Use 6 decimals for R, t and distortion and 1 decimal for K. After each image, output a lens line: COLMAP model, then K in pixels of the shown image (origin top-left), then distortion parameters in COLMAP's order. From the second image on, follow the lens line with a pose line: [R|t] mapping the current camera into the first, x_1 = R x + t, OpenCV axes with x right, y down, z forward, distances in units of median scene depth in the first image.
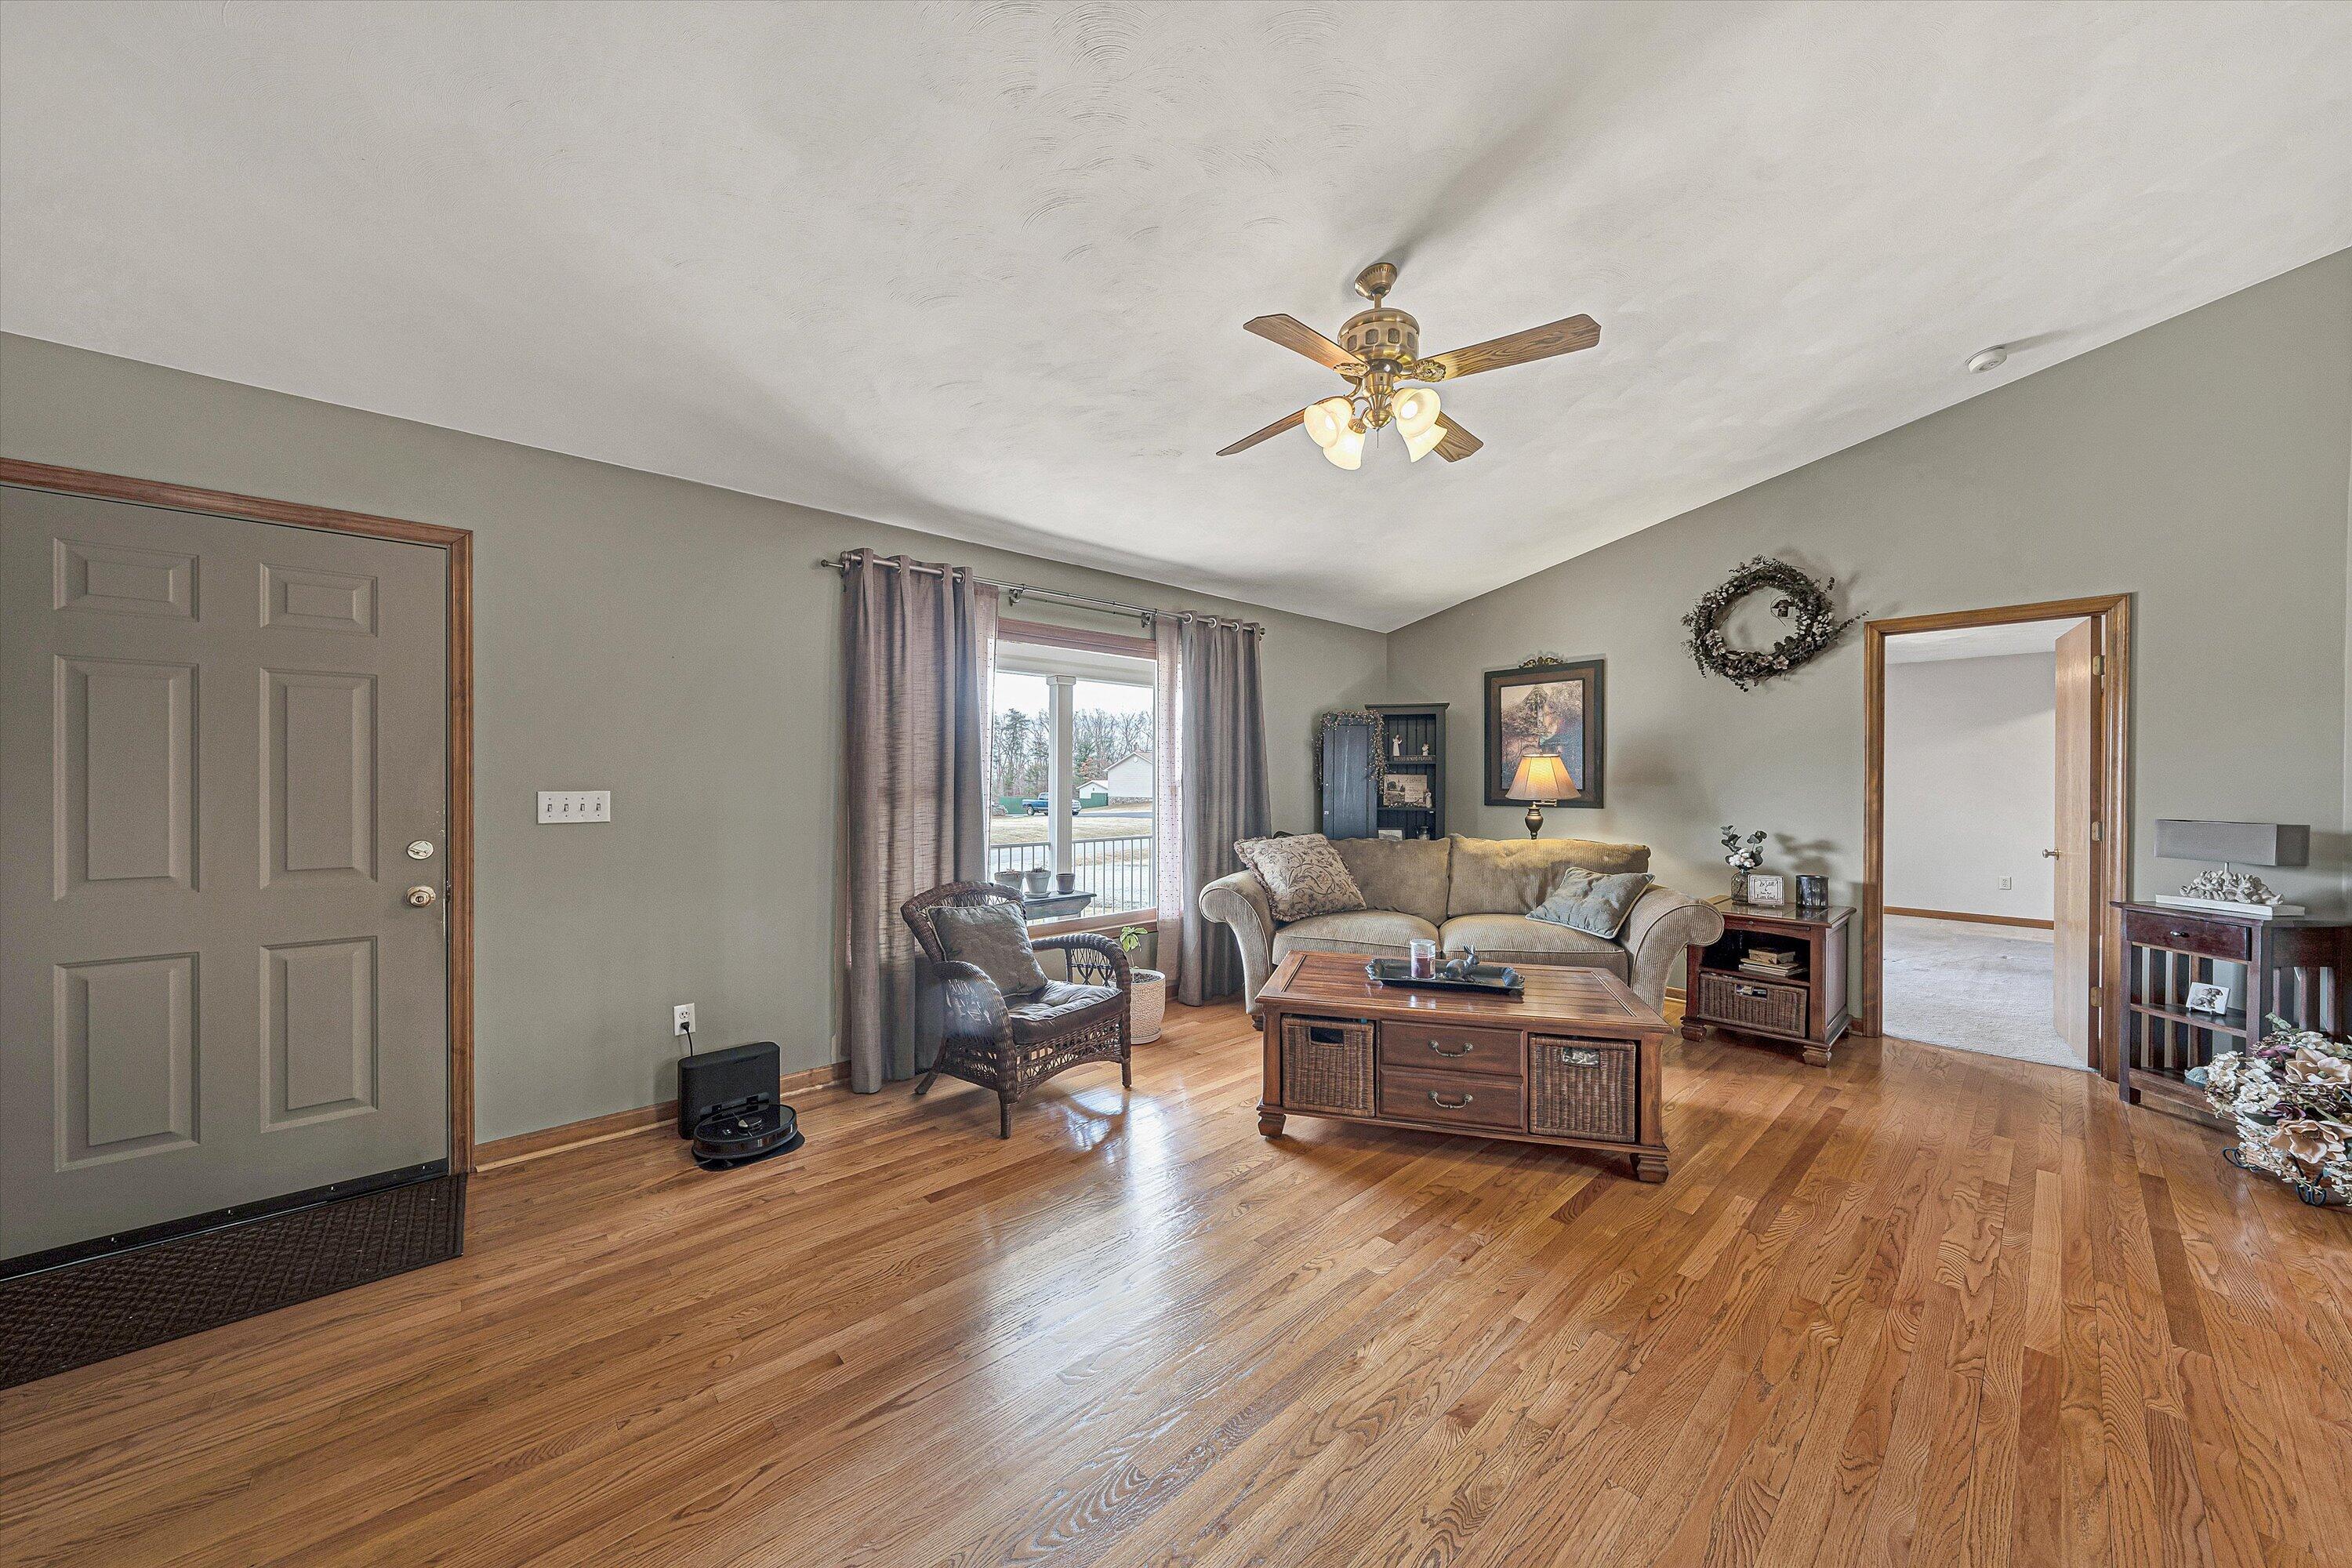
lens RADIAL K [[804.3, 0, 1181.2], [0, 804.3, 782.0], [0, 0, 1]] dist [-0.002077, -0.000055]
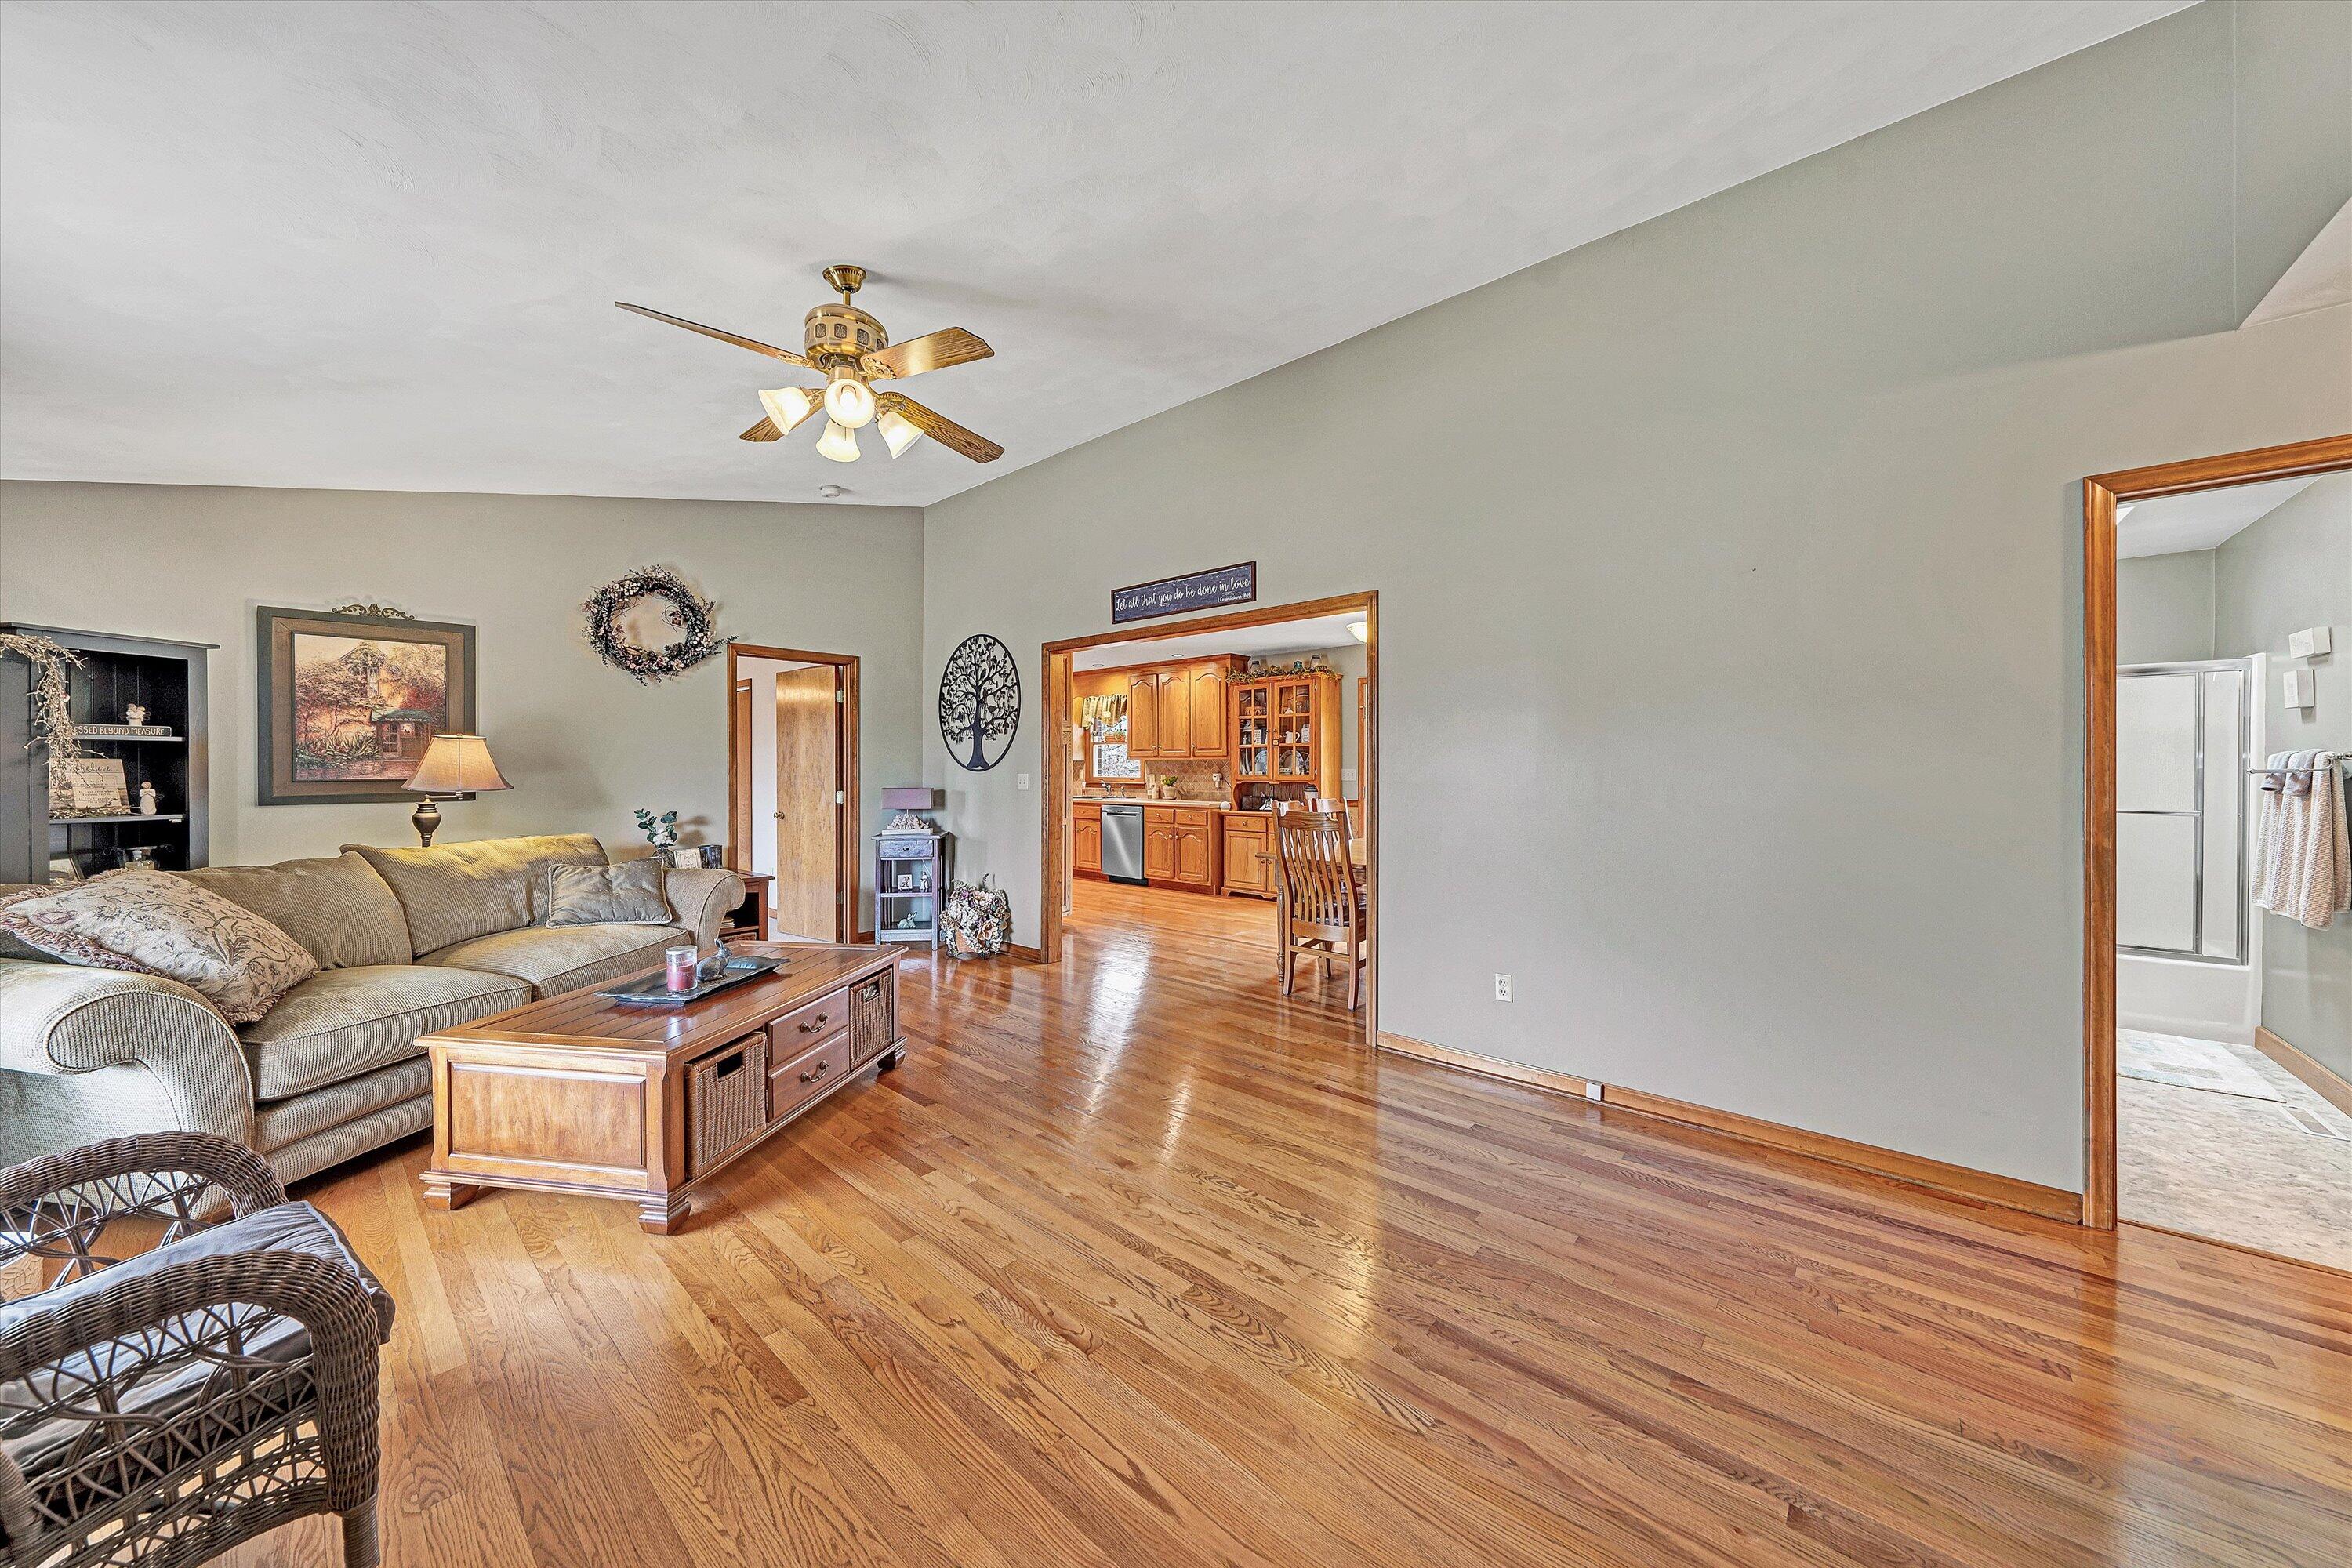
lens RADIAL K [[804.3, 0, 1183.9], [0, 804.3, 771.0], [0, 0, 1]] dist [-0.002077, -0.000055]
pose [[-0.115667, -0.007653, 0.993259, -0.477732], [0.004273, 0.999957, 0.008202, -0.002453], [-0.993279, 0.005193, -0.115629, 0.405475]]
